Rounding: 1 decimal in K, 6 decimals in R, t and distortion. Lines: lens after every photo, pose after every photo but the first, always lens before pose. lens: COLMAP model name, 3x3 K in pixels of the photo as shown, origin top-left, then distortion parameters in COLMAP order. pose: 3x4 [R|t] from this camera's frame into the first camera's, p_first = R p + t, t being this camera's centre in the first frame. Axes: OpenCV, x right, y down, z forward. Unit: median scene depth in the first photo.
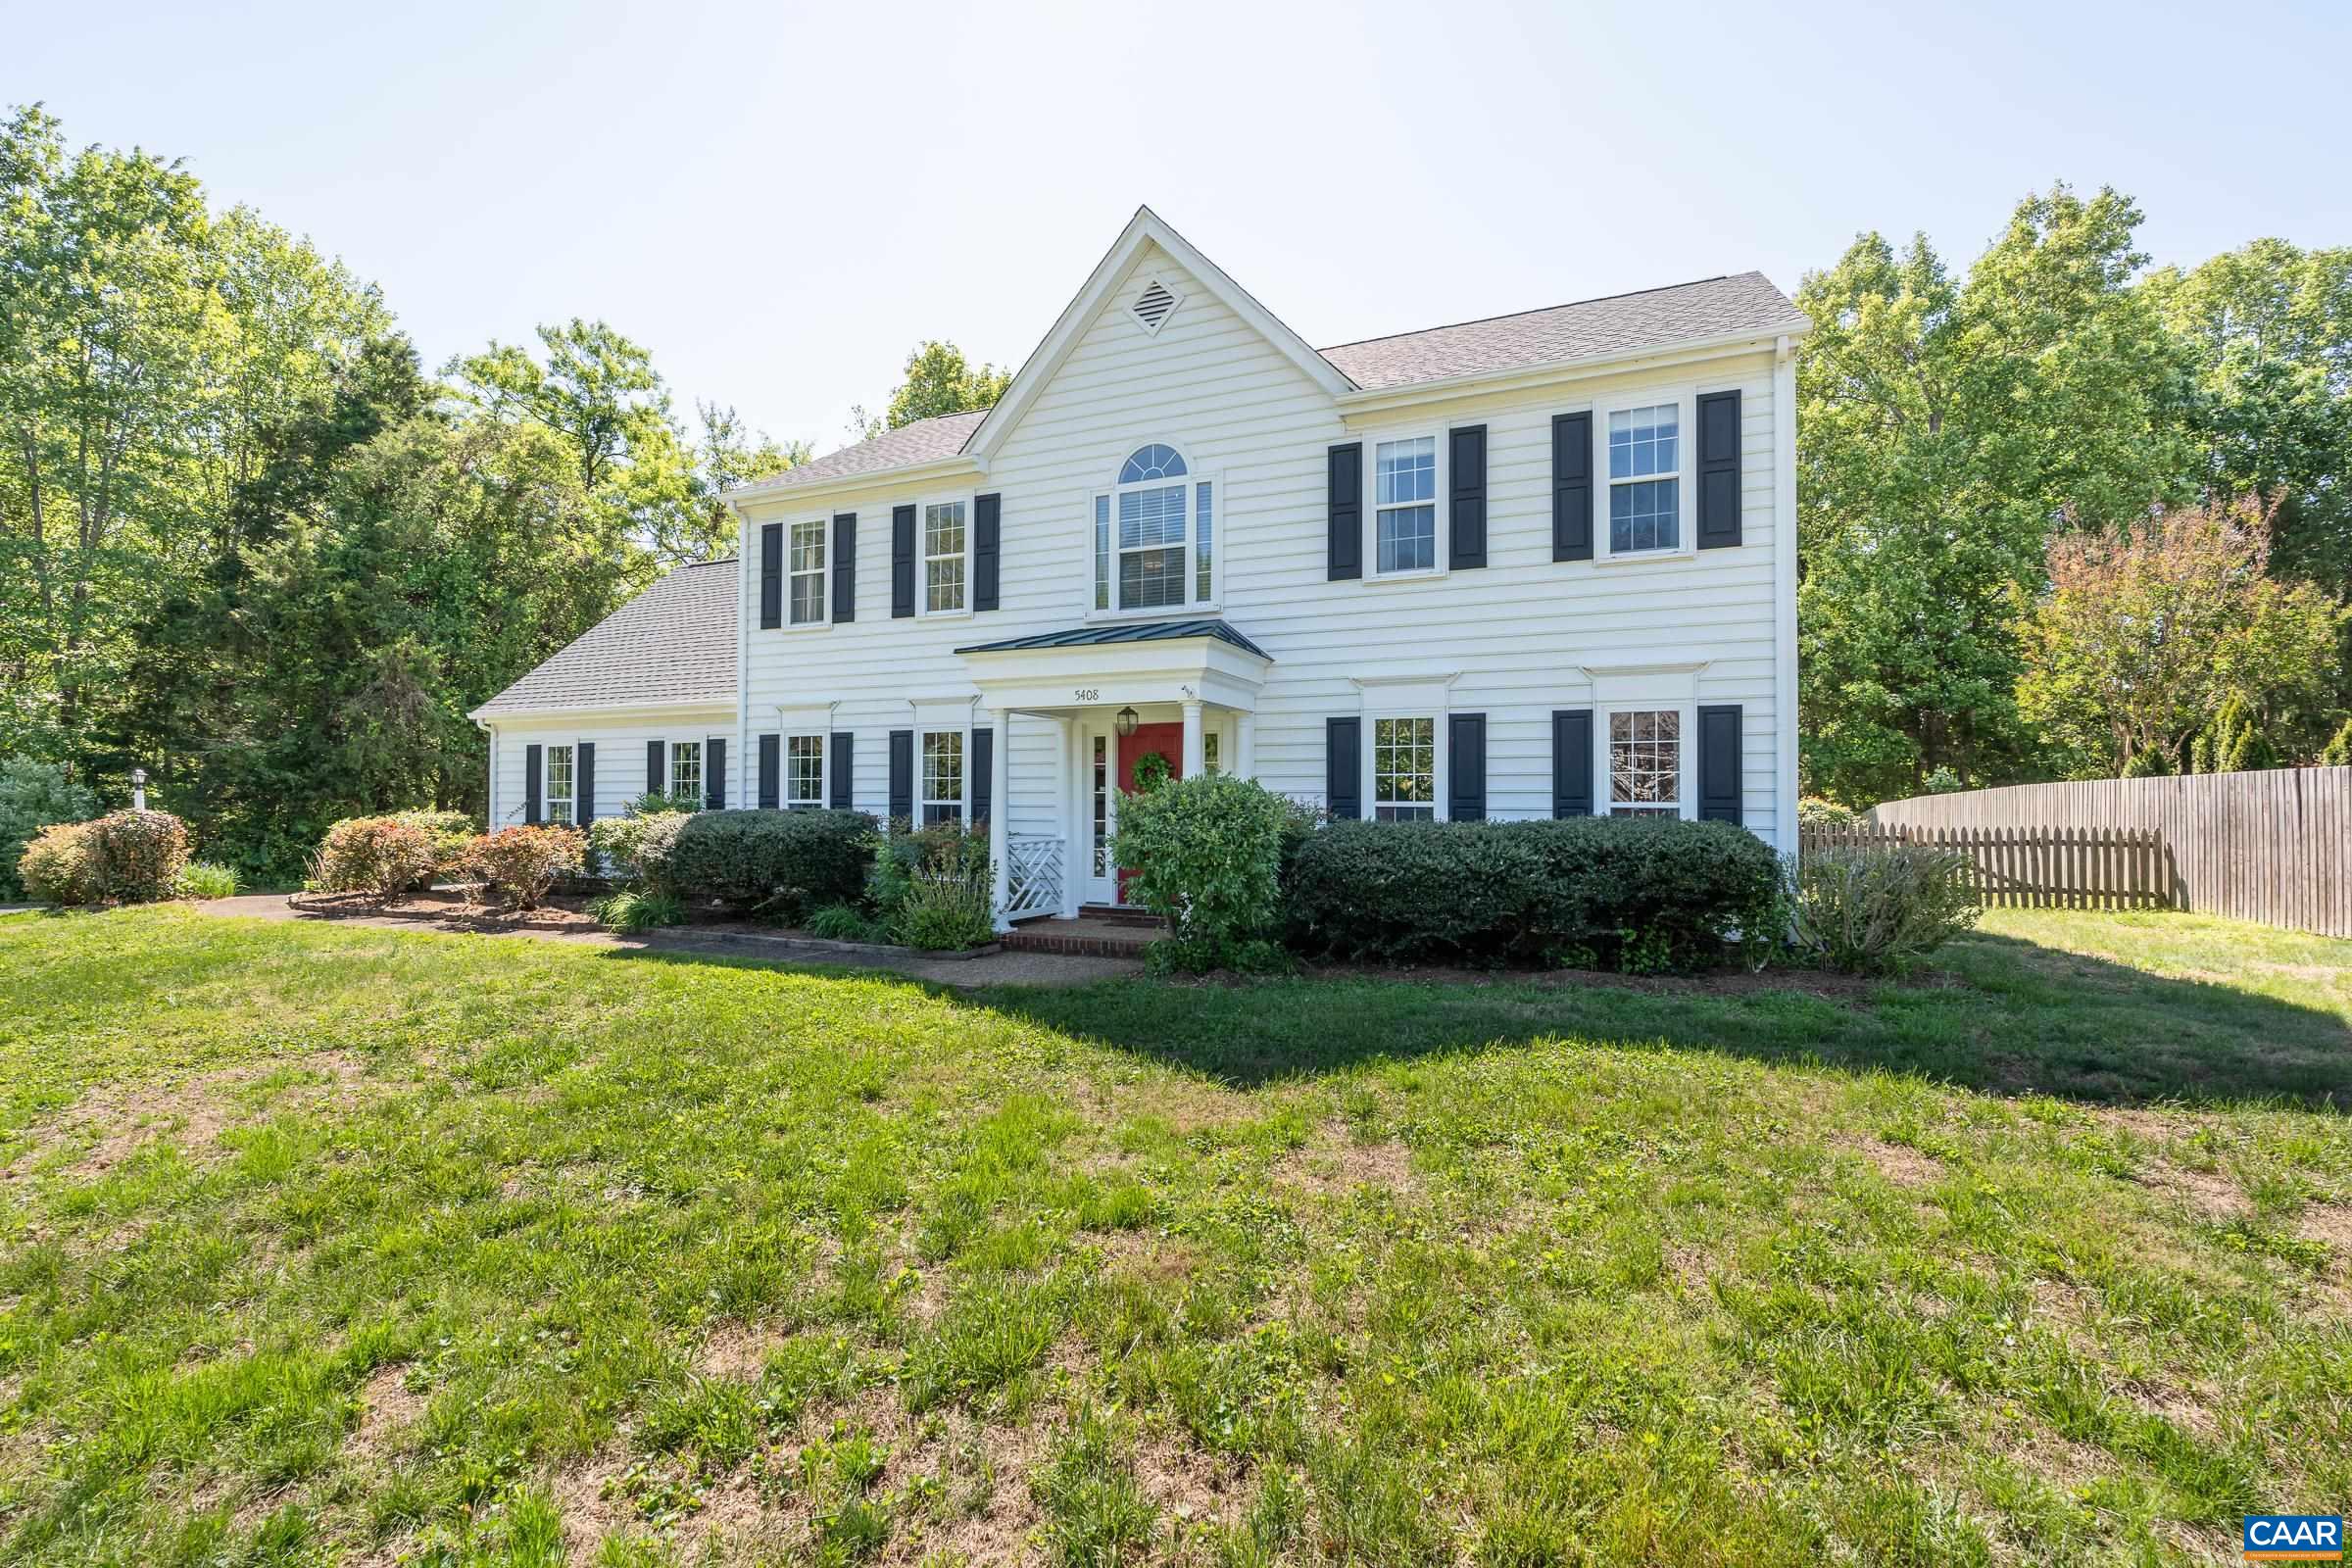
lens RADIAL K [[1025.6, 0, 1172.8], [0, 1025.6, 783.5], [0, 0, 1]] dist [-0.003873, -0.000173]
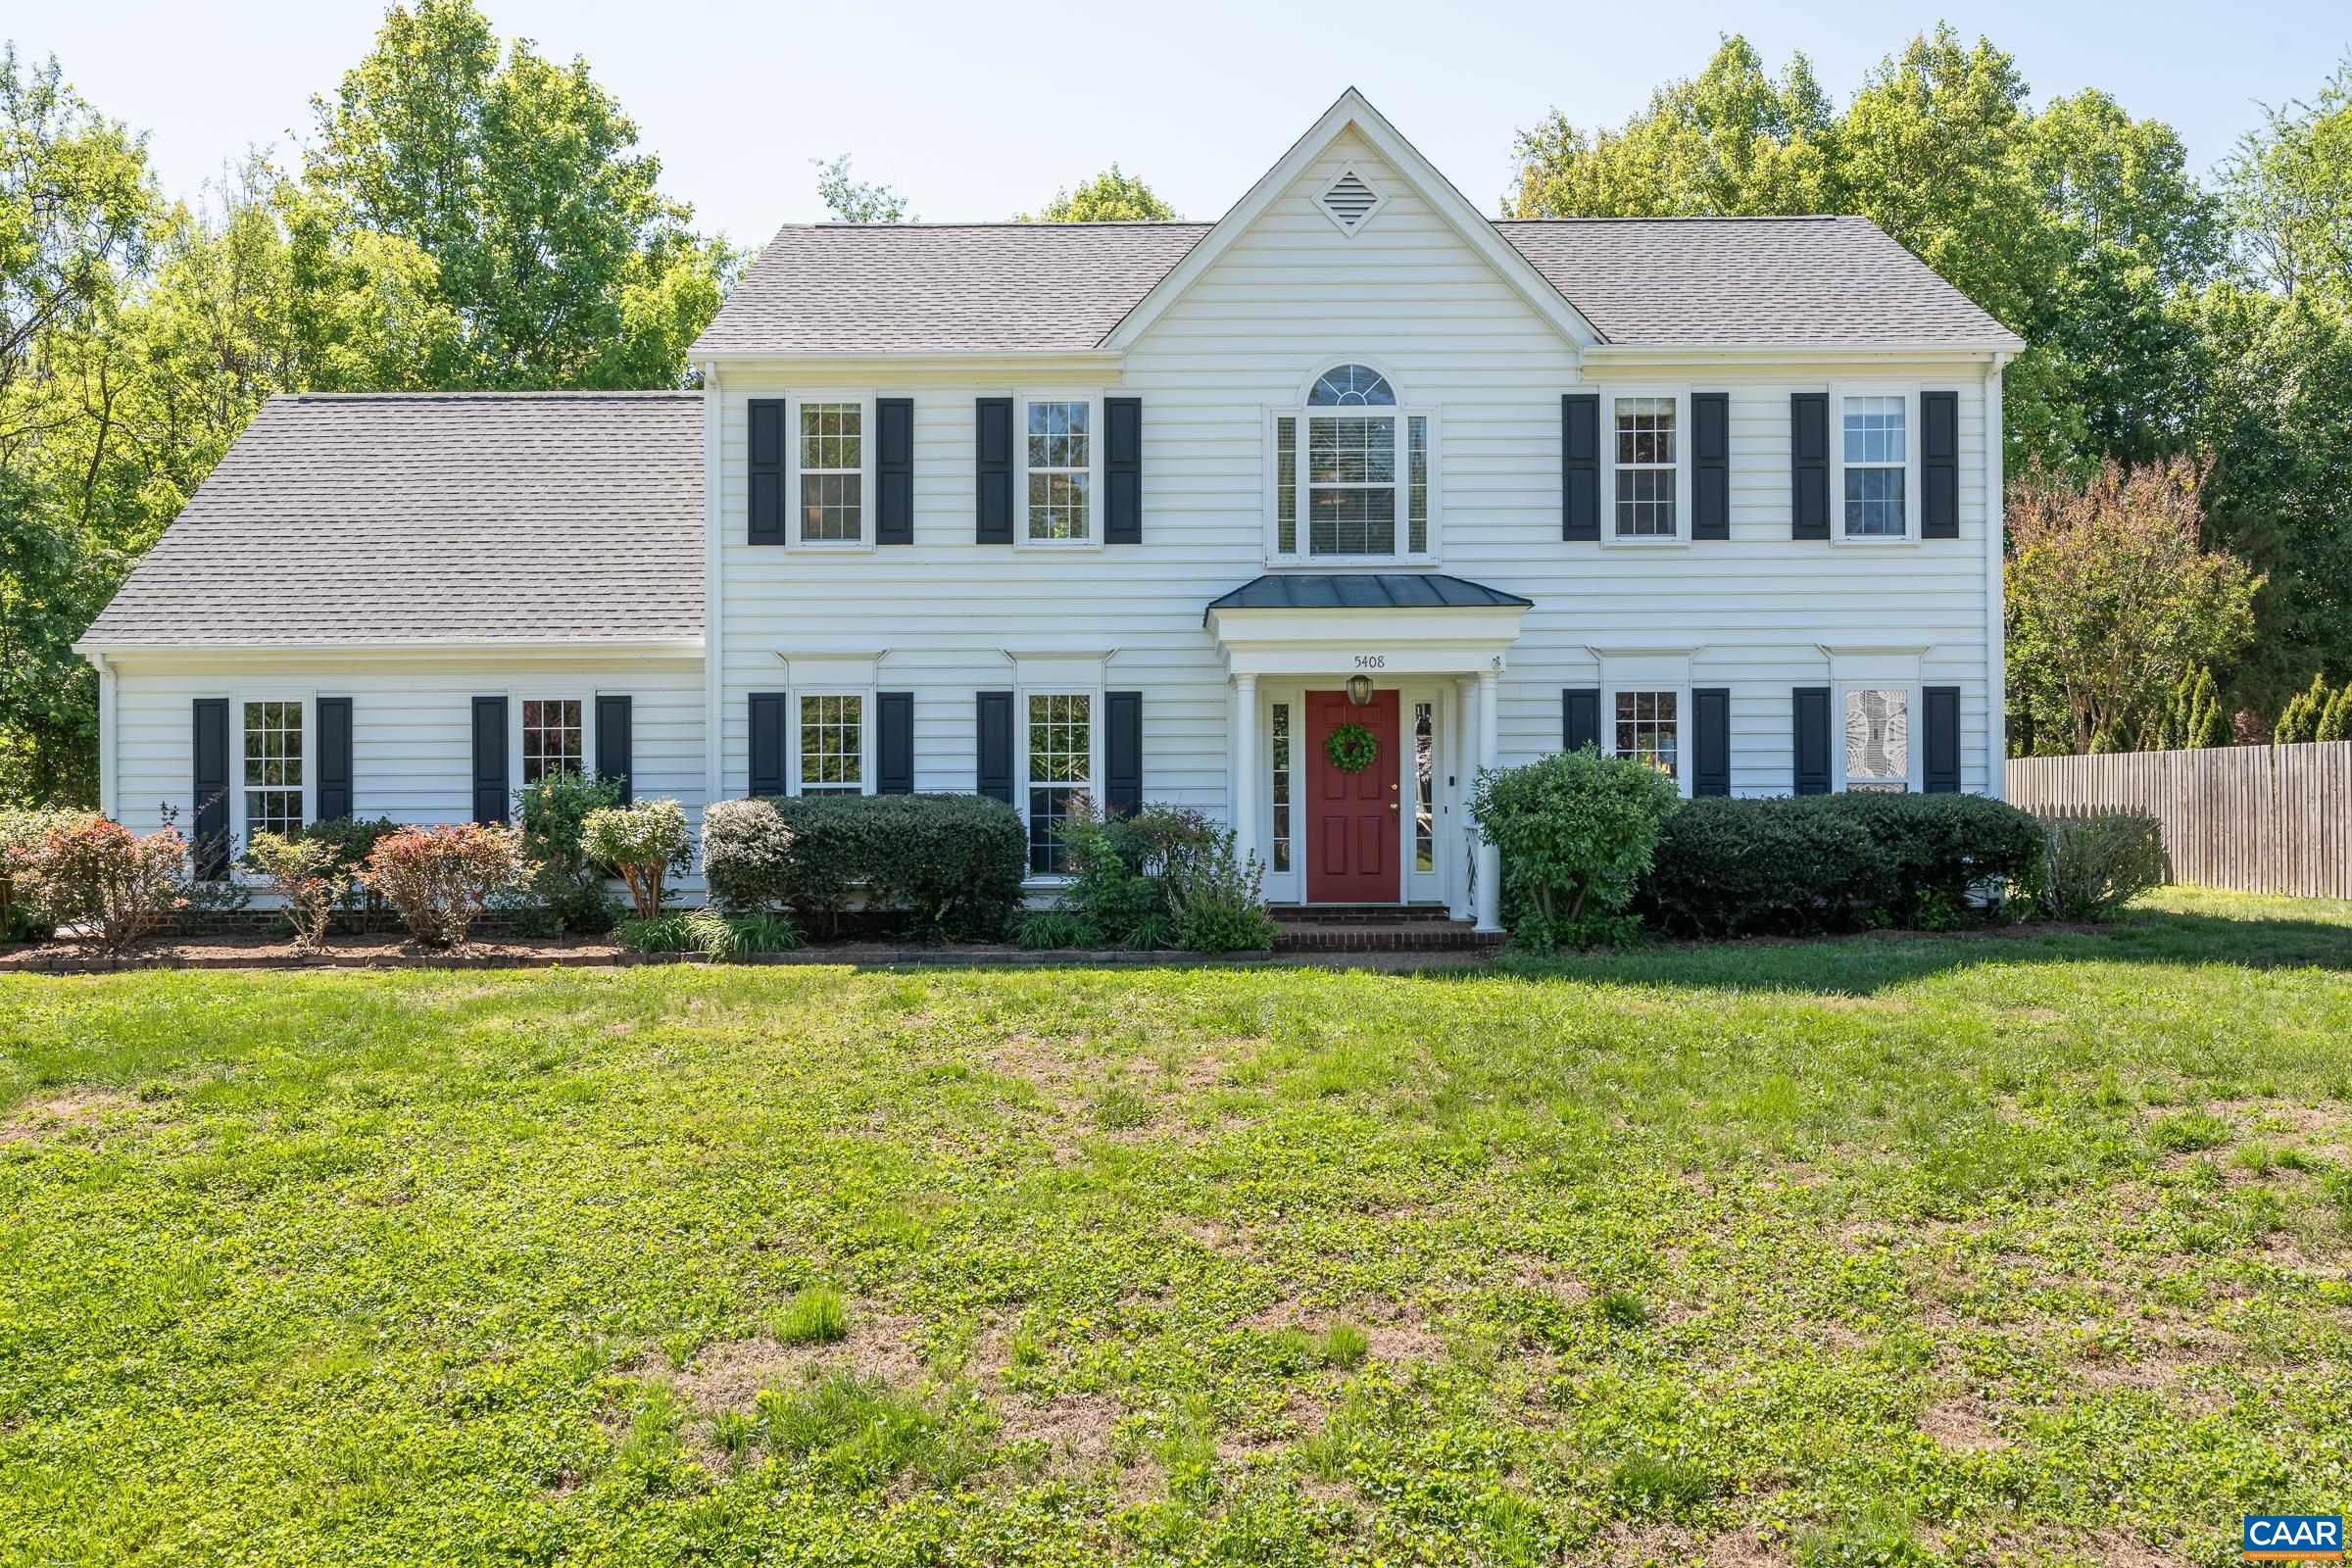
lens RADIAL K [[1907.7, 0, 1154.7], [0, 1907.7, 783.8], [0, 0, 1]] dist [0.002008, 0.004848]
pose [[0.918842, -0.006067, 0.394578, -0.802658], [0.001331, 0.999924, 0.012277, -0.000147], [-0.394622, -0.010755, 0.918780, -0.403992]]
